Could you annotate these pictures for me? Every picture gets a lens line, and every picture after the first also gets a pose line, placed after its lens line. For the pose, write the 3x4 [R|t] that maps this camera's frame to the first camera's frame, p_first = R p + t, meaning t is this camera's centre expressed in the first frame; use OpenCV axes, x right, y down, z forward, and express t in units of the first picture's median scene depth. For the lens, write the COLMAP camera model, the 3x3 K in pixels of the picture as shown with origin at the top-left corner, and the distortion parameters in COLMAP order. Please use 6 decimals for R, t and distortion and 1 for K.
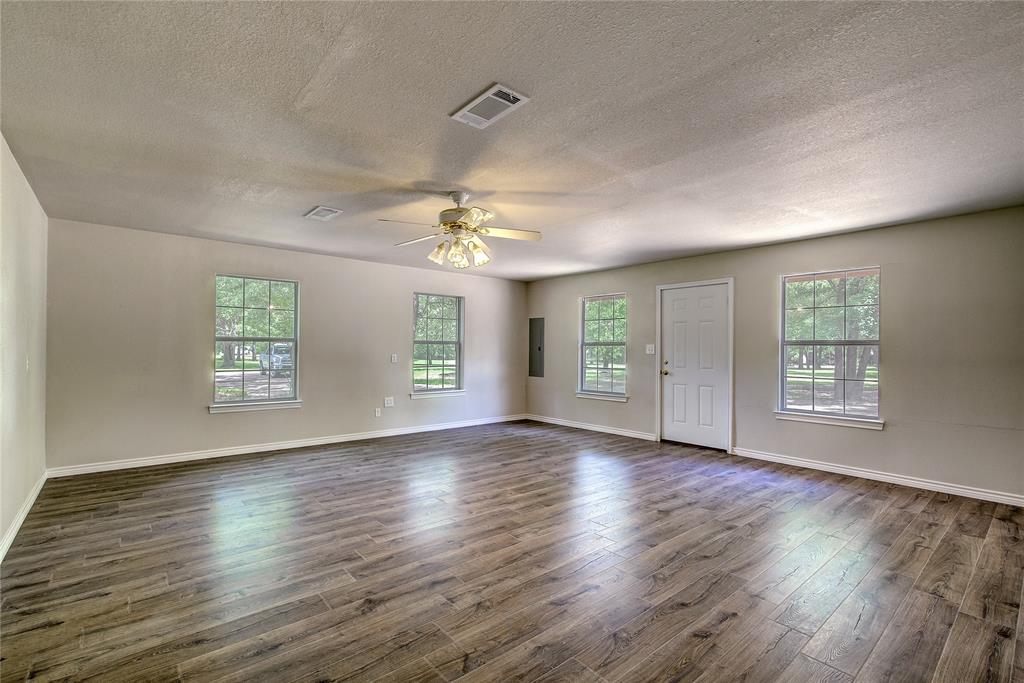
lens RADIAL K [[462.2, 0, 516.8], [0, 462.2, 346.5], [0, 0, 1]] dist [-0.000656, -0.000205]
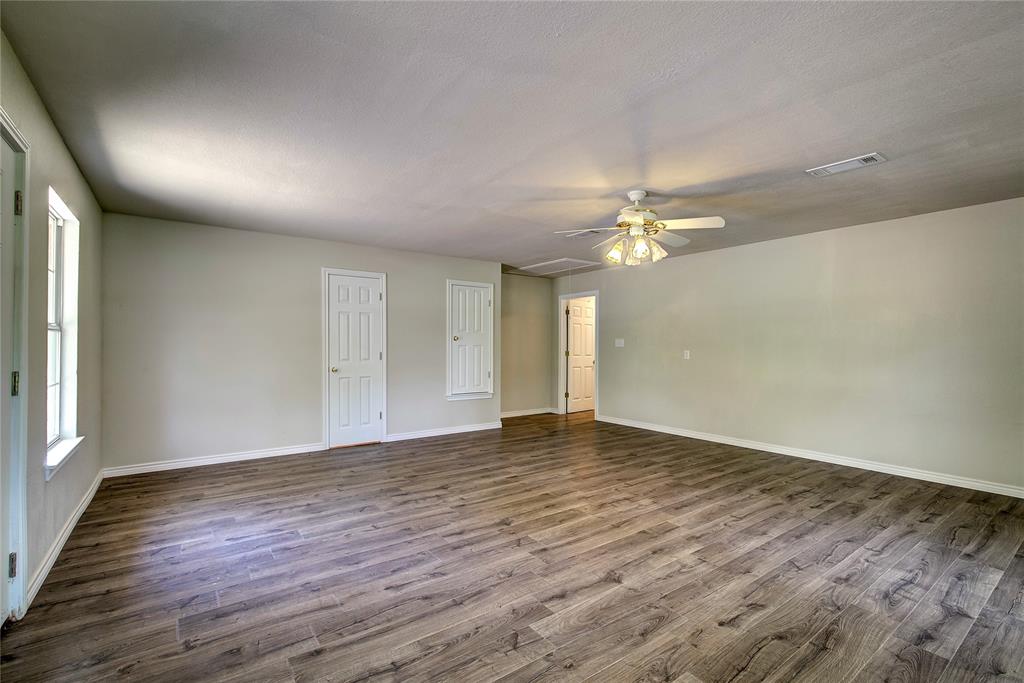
lens RADIAL K [[462.2, 0, 516.8], [0, 462.2, 346.5], [0, 0, 1]] dist [-0.000656, -0.000205]
pose [[-0.997108, -0.010924, 0.075203, 0.056694], [-0.011276, 0.999927, -0.004258, 0.017436], [-0.075151, -0.005093, -0.997159, 1.976078]]
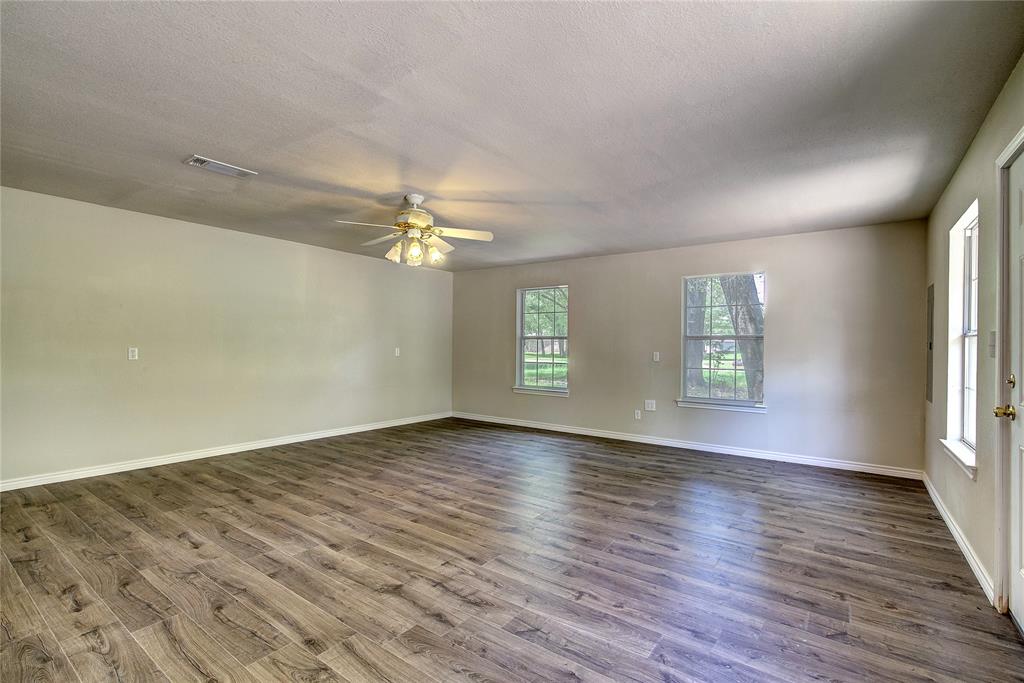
lens RADIAL K [[464.9, 0, 518.0], [0, 464.9, 343.7], [0, 0, 1]] dist [-0.000291, 0.000017]
pose [[0.234036, -0.007644, -0.972198, 0.935880], [-0.001899, 0.999964, -0.008319, 0.016867], [0.972226, 0.003793, 0.234013, 0.952618]]
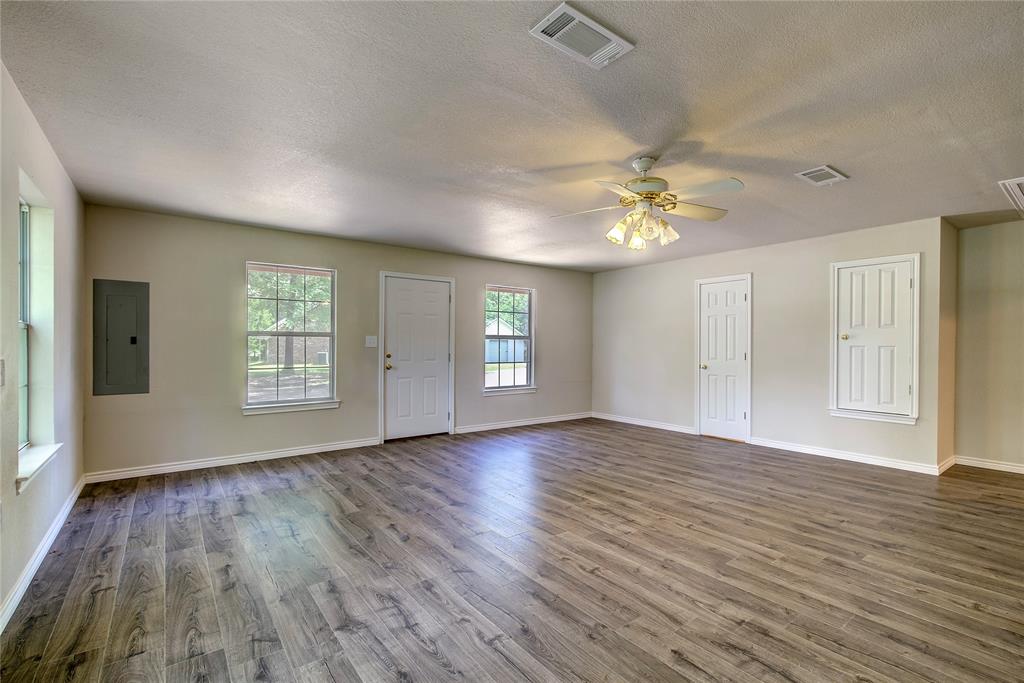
lens RADIAL K [[462.2, 0, 516.8], [0, 462.2, 346.5], [0, 0, 1]] dist [-0.000656, -0.000205]
pose [[0.059555, -0.010744, 0.998167, -0.961441], [-0.009642, 0.999889, 0.011338, 0.004580], [-0.998178, -0.010299, 0.059445, 1.145150]]
